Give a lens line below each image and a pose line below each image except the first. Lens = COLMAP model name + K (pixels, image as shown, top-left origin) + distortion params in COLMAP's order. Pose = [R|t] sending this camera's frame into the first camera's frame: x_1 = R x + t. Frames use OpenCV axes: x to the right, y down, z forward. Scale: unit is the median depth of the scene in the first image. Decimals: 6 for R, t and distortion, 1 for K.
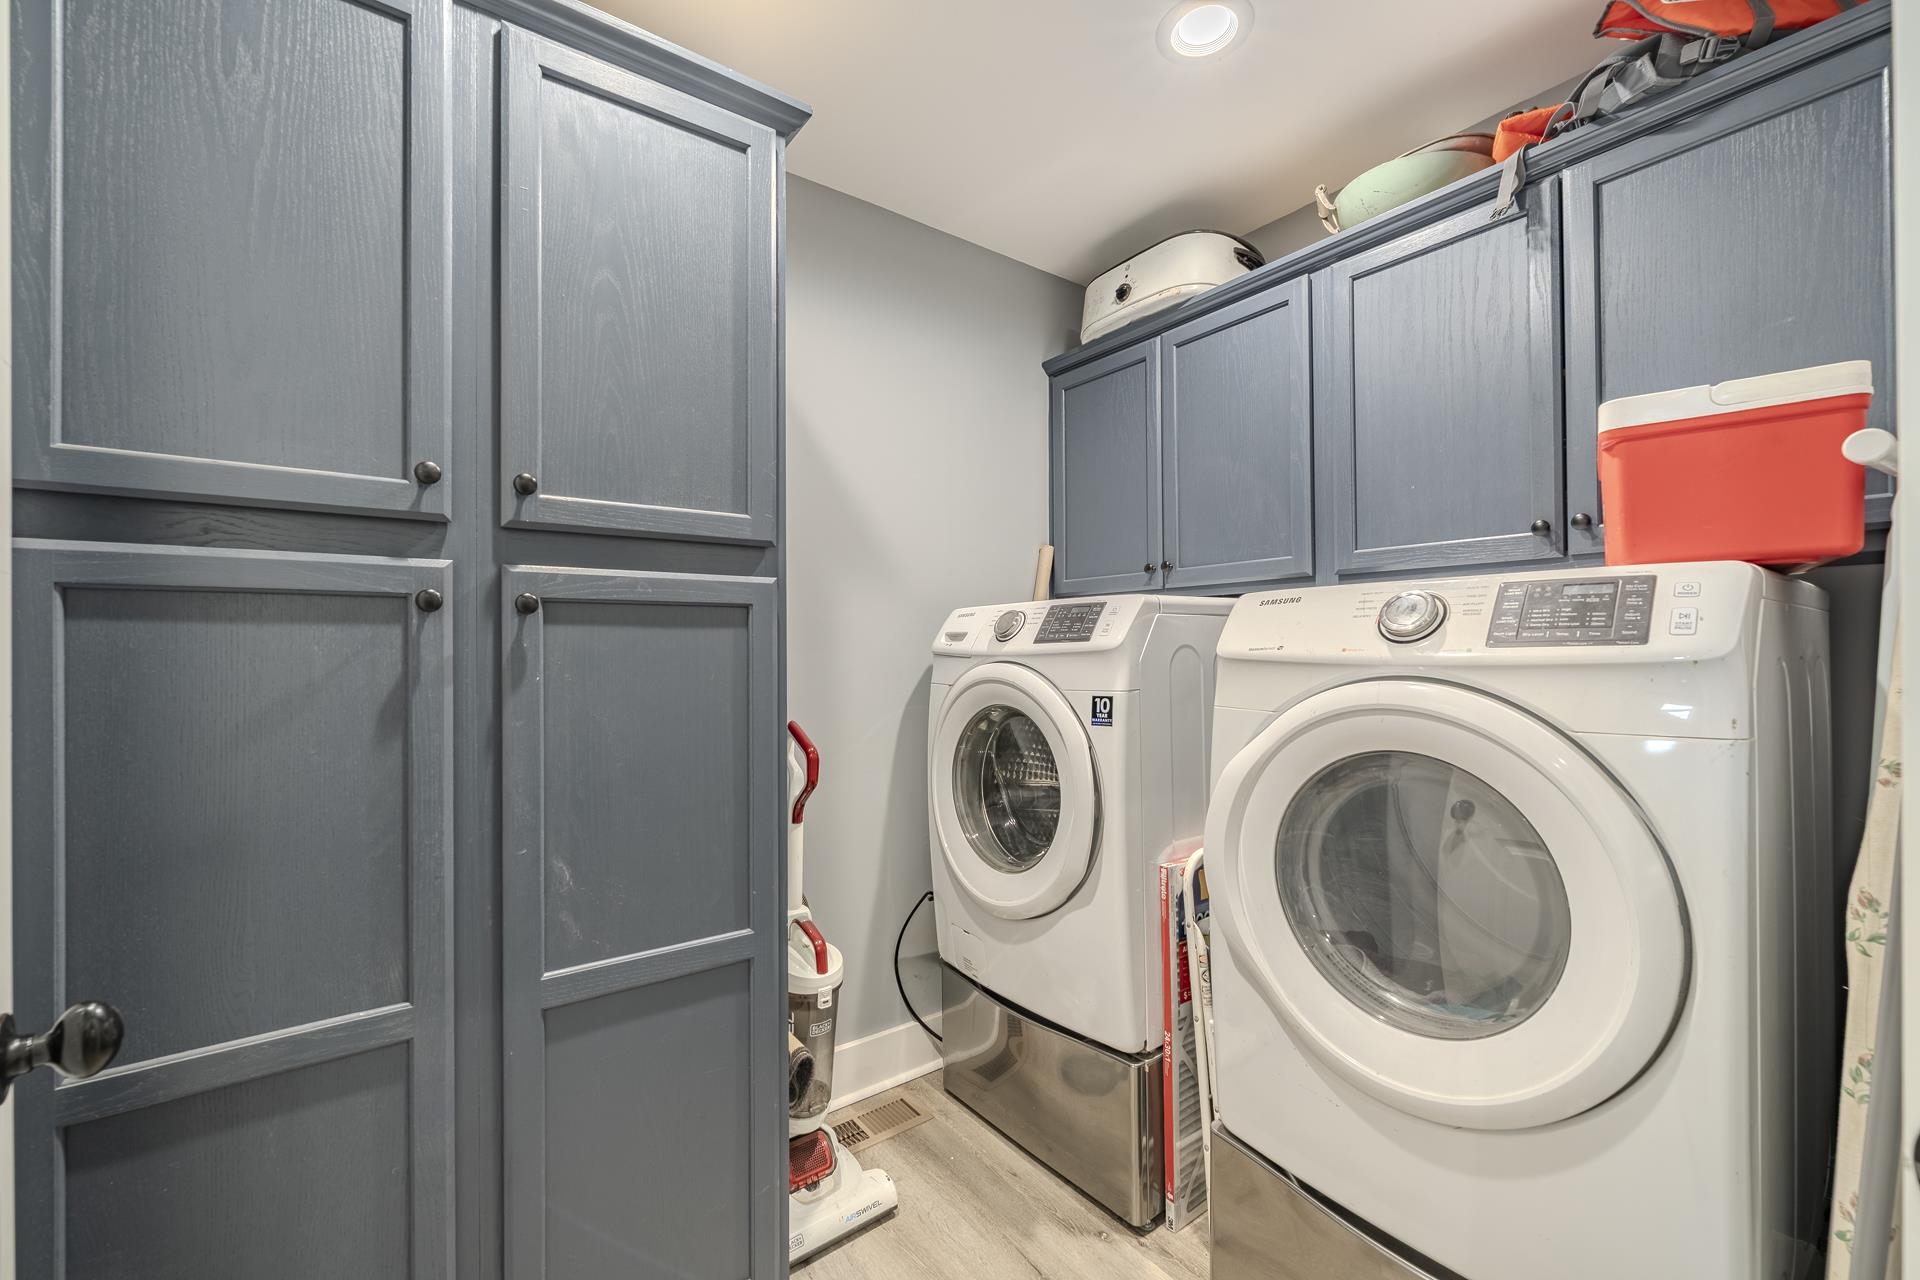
lens RADIAL K [[771.5, 0, 963.5], [0, 771.5, 643.5], [0, 0, 1]] dist [-0.000205, -0.000457]
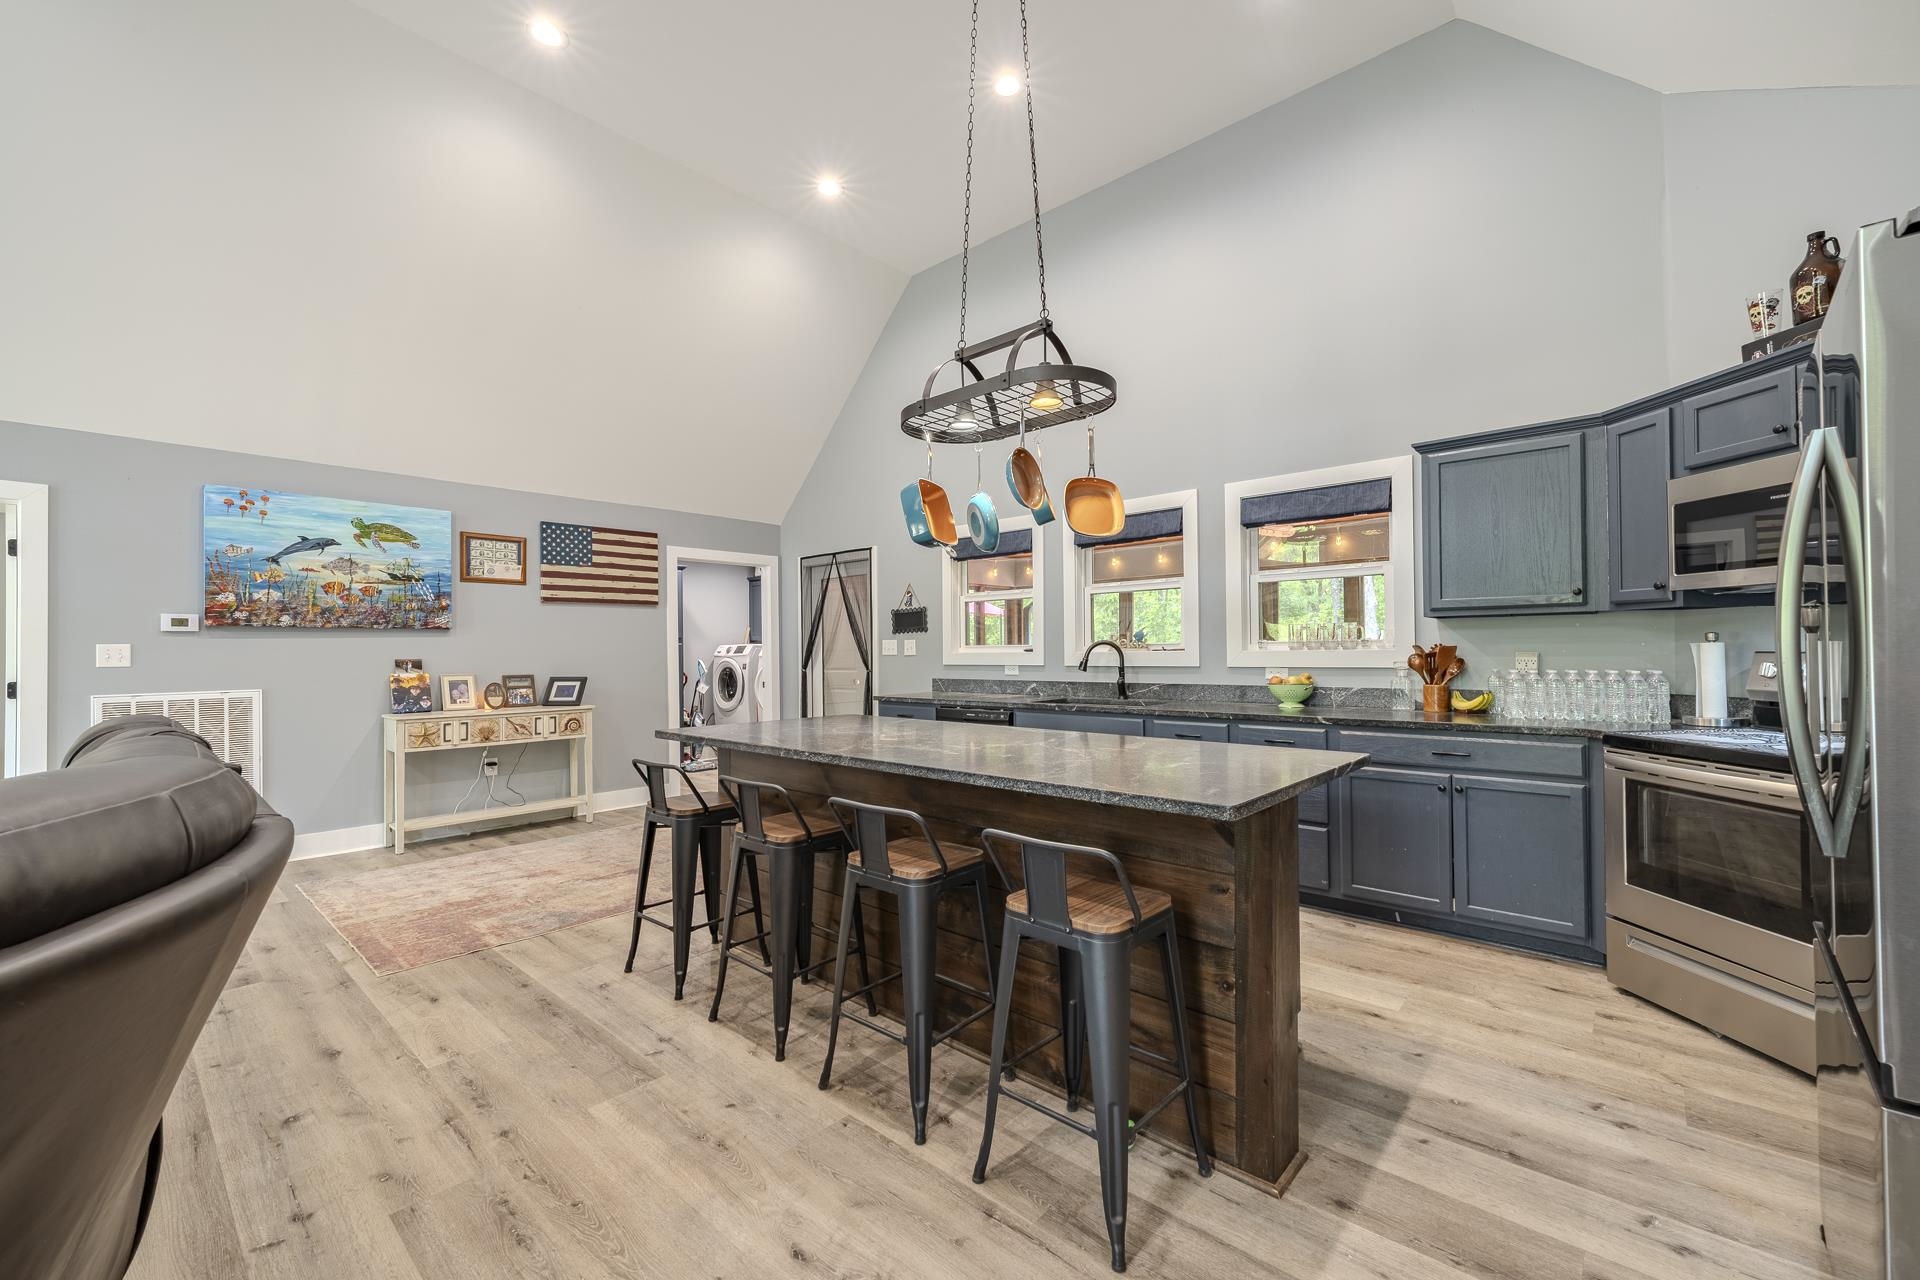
lens RADIAL K [[771.5, 0, 963.5], [0, 771.5, 643.5], [0, 0, 1]] dist [-0.000205, -0.000457]
pose [[0.980257, -0.003539, 0.197695, 0.580071], [0.004446, 0.999982, -0.004141, -0.040038], [-0.197677, 0.004938, 0.980255, -4.260479]]
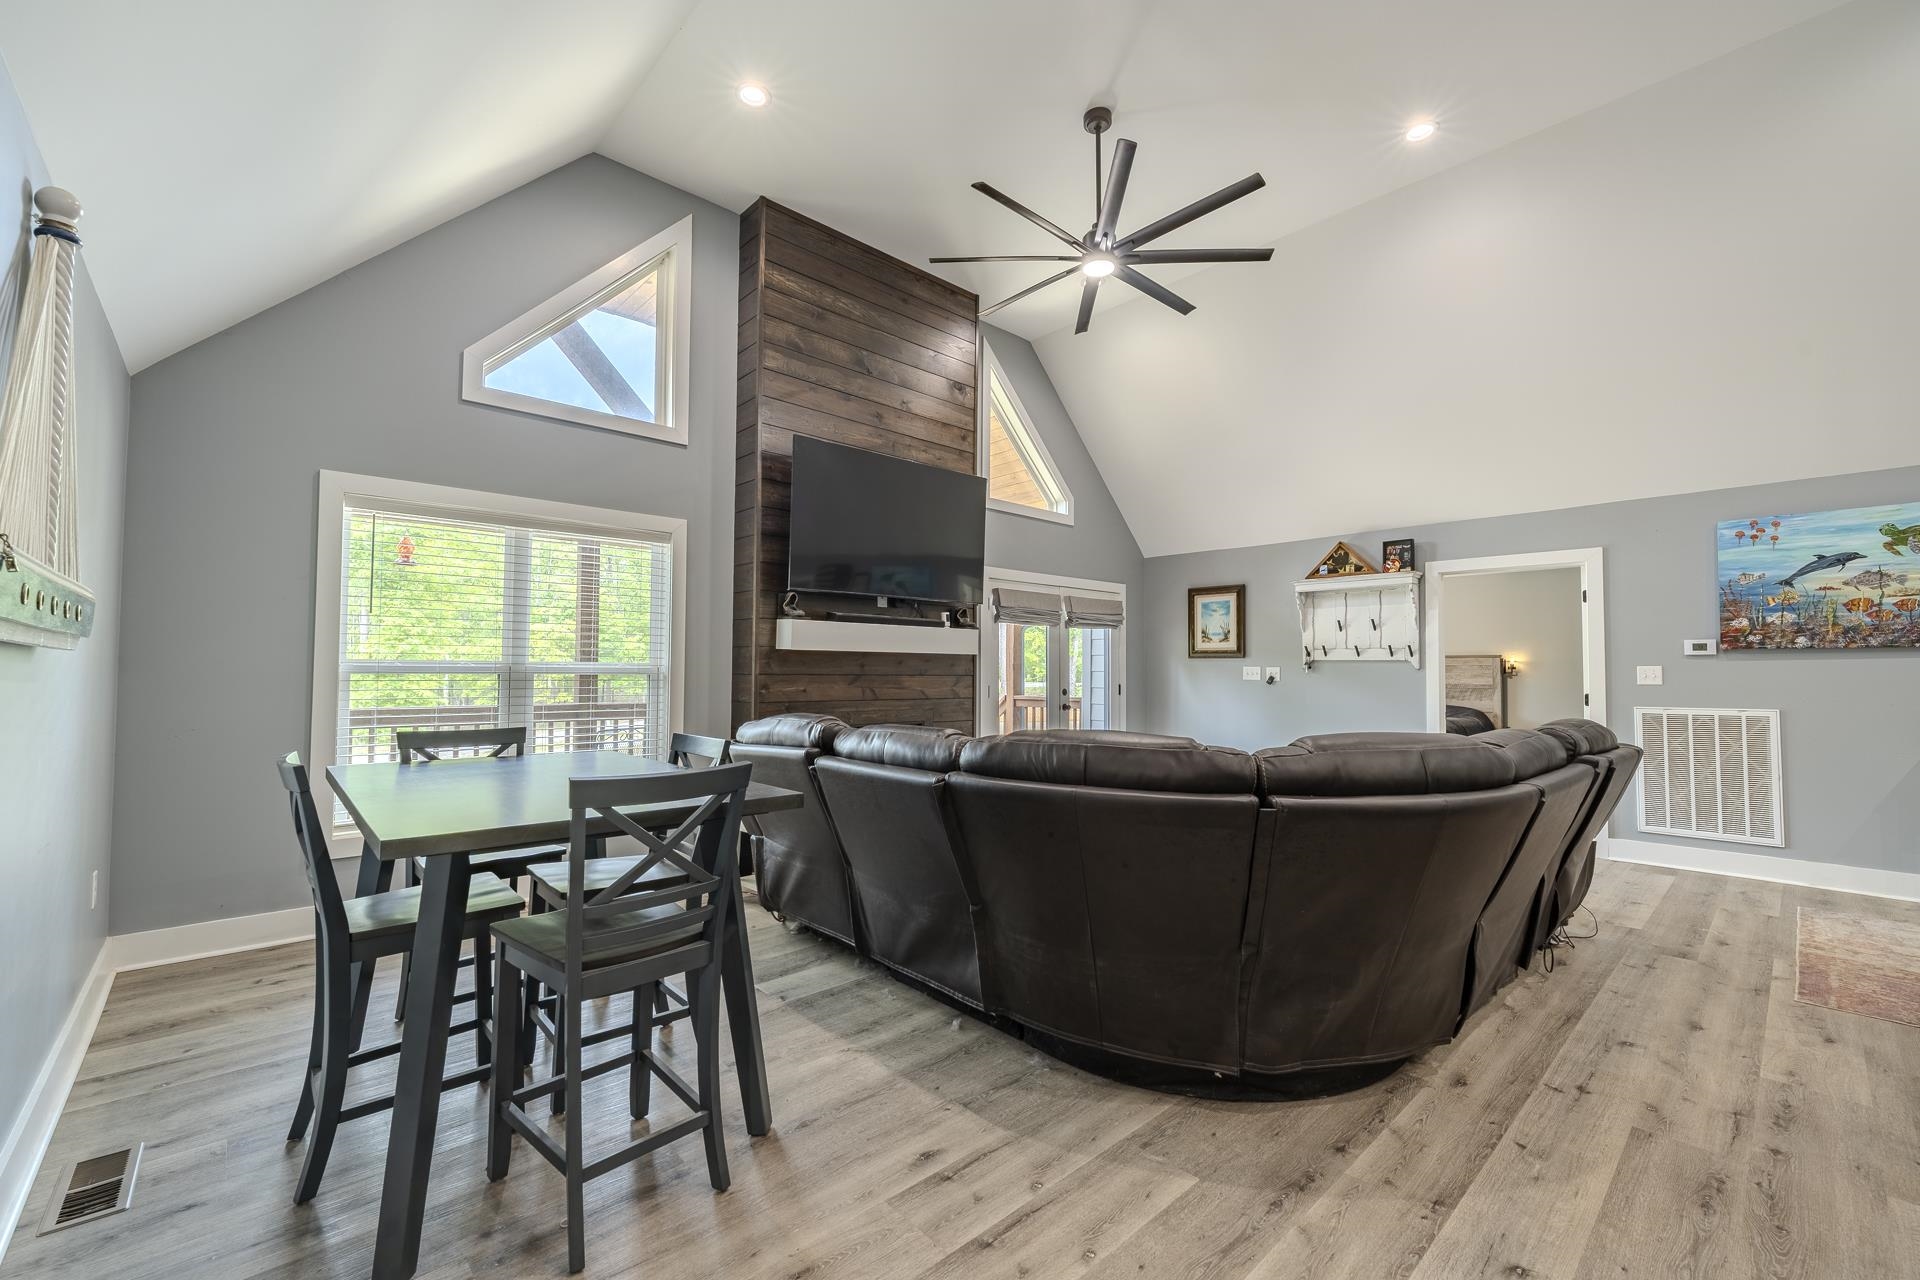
lens RADIAL K [[771.5, 0, 963.5], [0, 771.5, 643.5], [0, 0, 1]] dist [-0.000205, -0.000457]
pose [[0.109057, -0.034268, -0.993445, 1.150542], [0.000682, 0.999408, -0.034399, -0.046558], [0.994035, 0.003074, 0.109015, -4.341721]]
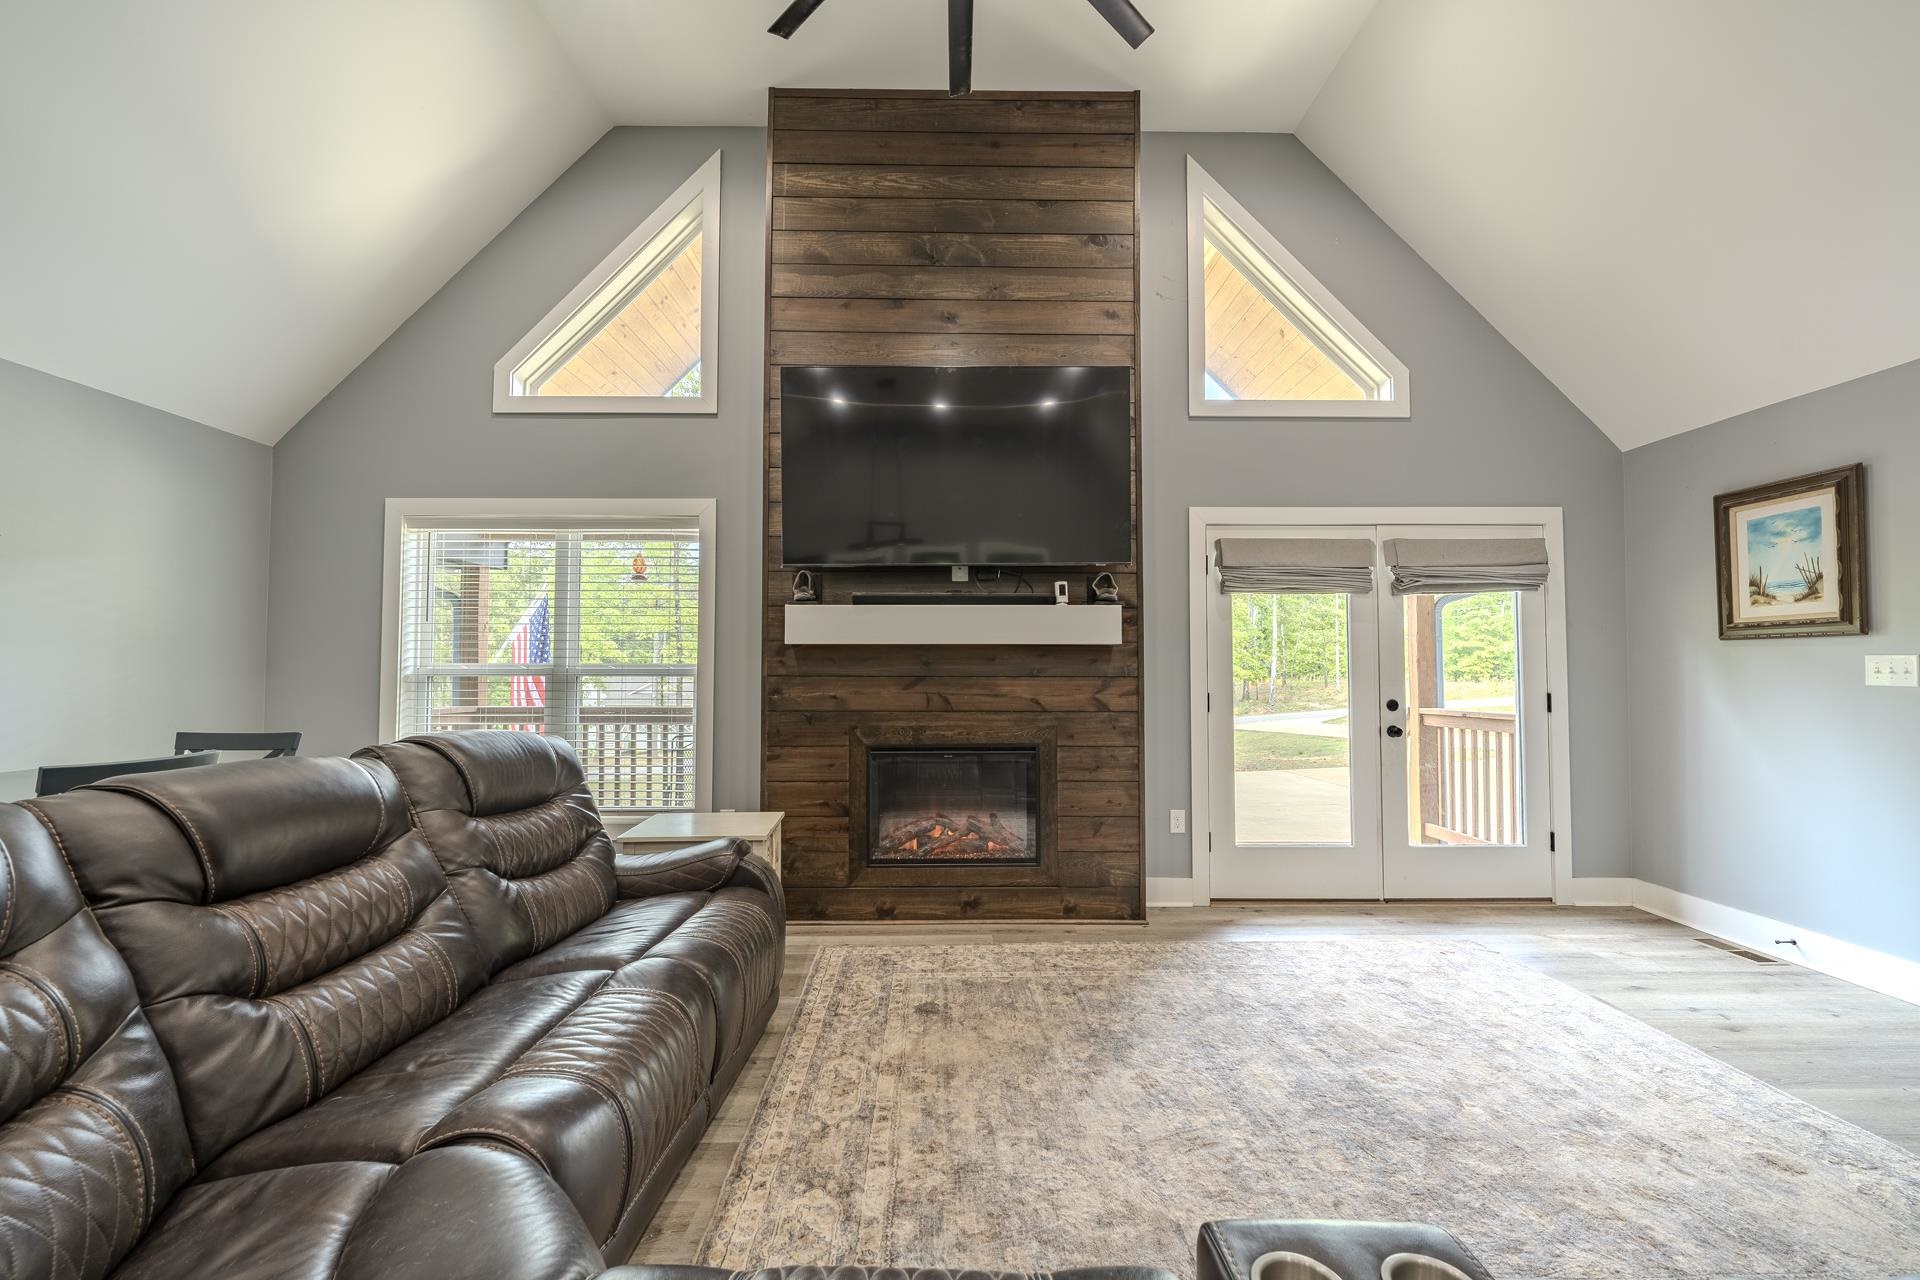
lens RADIAL K [[771.5, 0, 963.5], [0, 771.5, 643.5], [0, 0, 1]] dist [-0.000205, -0.000457]
pose [[-0.583825, -0.028640, -0.811374, -0.226138], [0.006002, 0.999198, -0.039589, -0.033657], [0.811858, -0.027983, -0.583185, -2.985226]]
